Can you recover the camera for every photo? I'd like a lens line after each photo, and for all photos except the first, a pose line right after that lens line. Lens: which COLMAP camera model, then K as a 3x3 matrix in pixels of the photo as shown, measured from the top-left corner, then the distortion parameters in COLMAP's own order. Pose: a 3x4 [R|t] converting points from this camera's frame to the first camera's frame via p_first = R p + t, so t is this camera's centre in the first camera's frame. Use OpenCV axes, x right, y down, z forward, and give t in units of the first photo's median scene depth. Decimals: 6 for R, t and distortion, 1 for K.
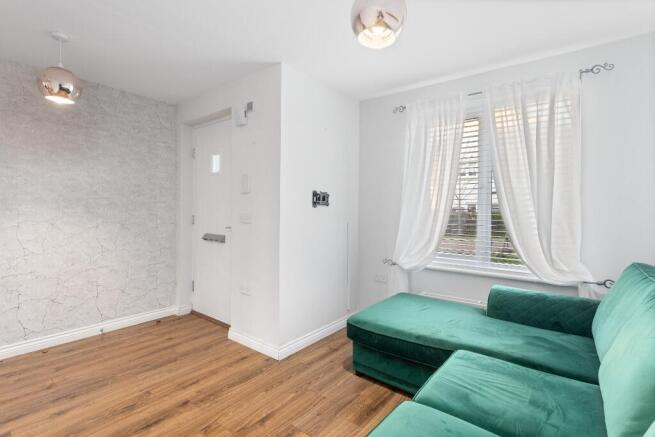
lens RADIAL K [[314.8, 0, 327.6], [0, 314.8, 210.5], [0, 0, 1]] dist [0.001233, 0.000585]
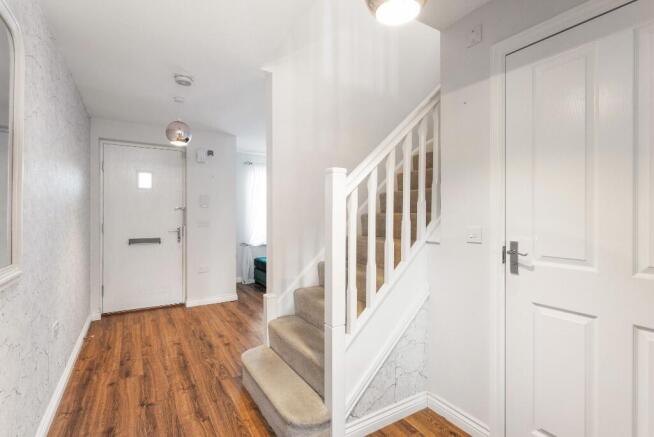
lens RADIAL K [[314.3, 0, 327.1], [0, 314.3, 210.5], [0, 0, 1]] dist [0.001233, 0.000585]
pose [[0.341538, 0.001028, 0.939867, -1.700609], [-0.005245, 0.999986, 0.000813, -0.049815], [-0.939853, -0.005207, 0.341538, -0.115239]]
